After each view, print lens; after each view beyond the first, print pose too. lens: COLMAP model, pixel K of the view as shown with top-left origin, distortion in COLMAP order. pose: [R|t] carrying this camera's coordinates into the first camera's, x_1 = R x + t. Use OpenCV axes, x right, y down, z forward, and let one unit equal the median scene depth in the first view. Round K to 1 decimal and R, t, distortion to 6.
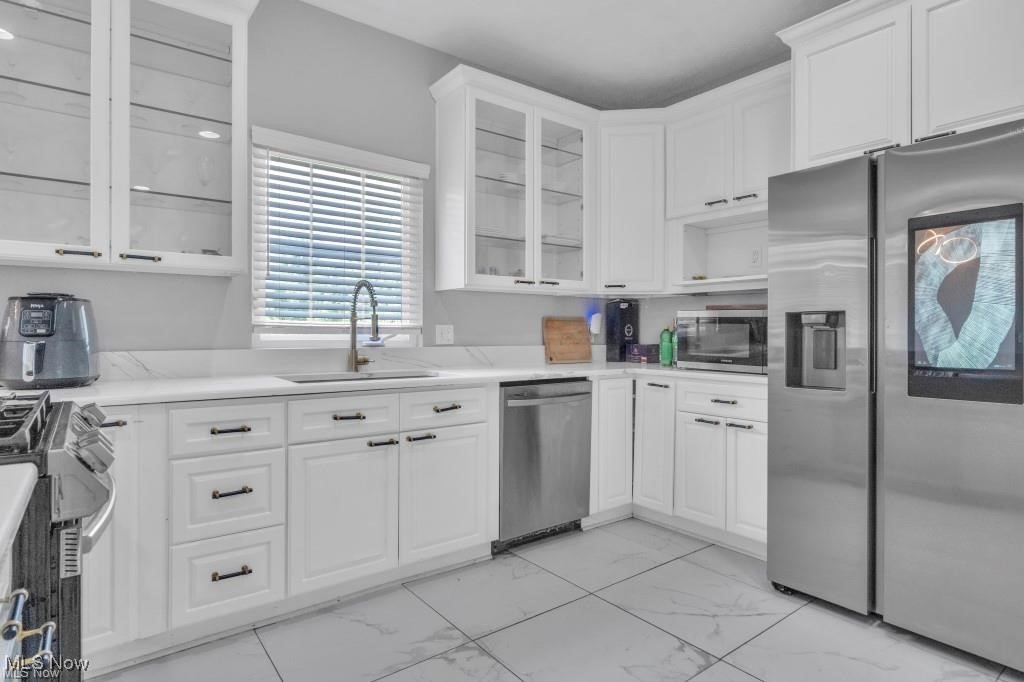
lens RADIAL K [[558.7, 0, 514.0], [0, 558.7, 336.6], [0, 0, 1]] dist [0.021412, 0.000678]
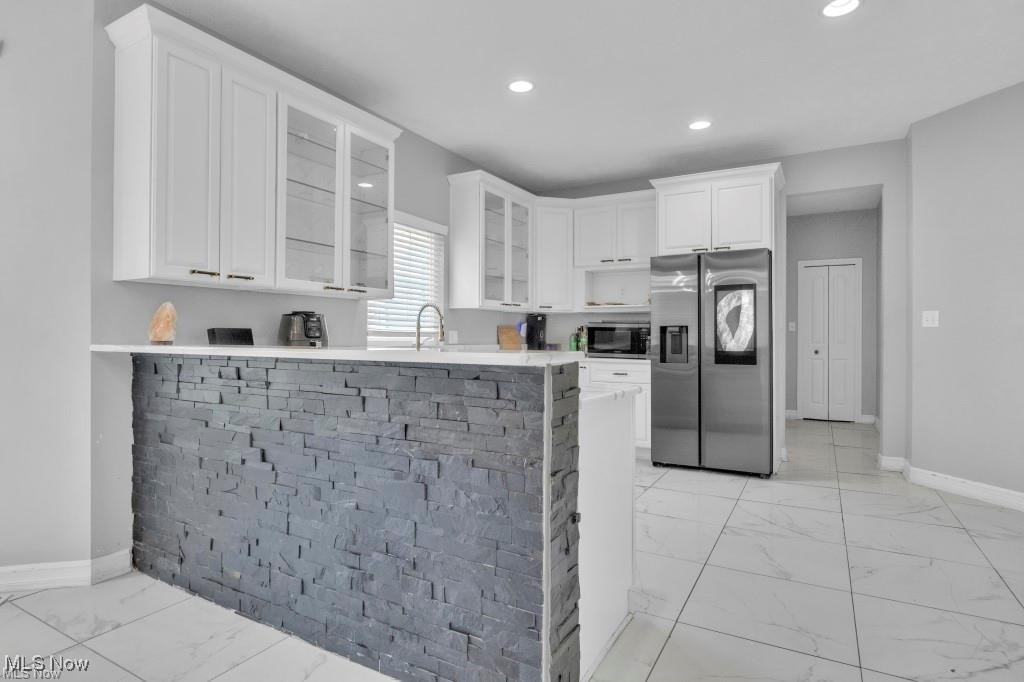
lens RADIAL K [[558.7, 0, 509.8], [0, 558.7, 337.0], [0, 0, 1]] dist [0.021412, 0.000678]
pose [[0.916922, -0.000255, 0.399066, -0.668473], [0.003292, 0.999971, -0.006926, 0.006869], [-0.399052, 0.007664, 0.916896, -0.508971]]
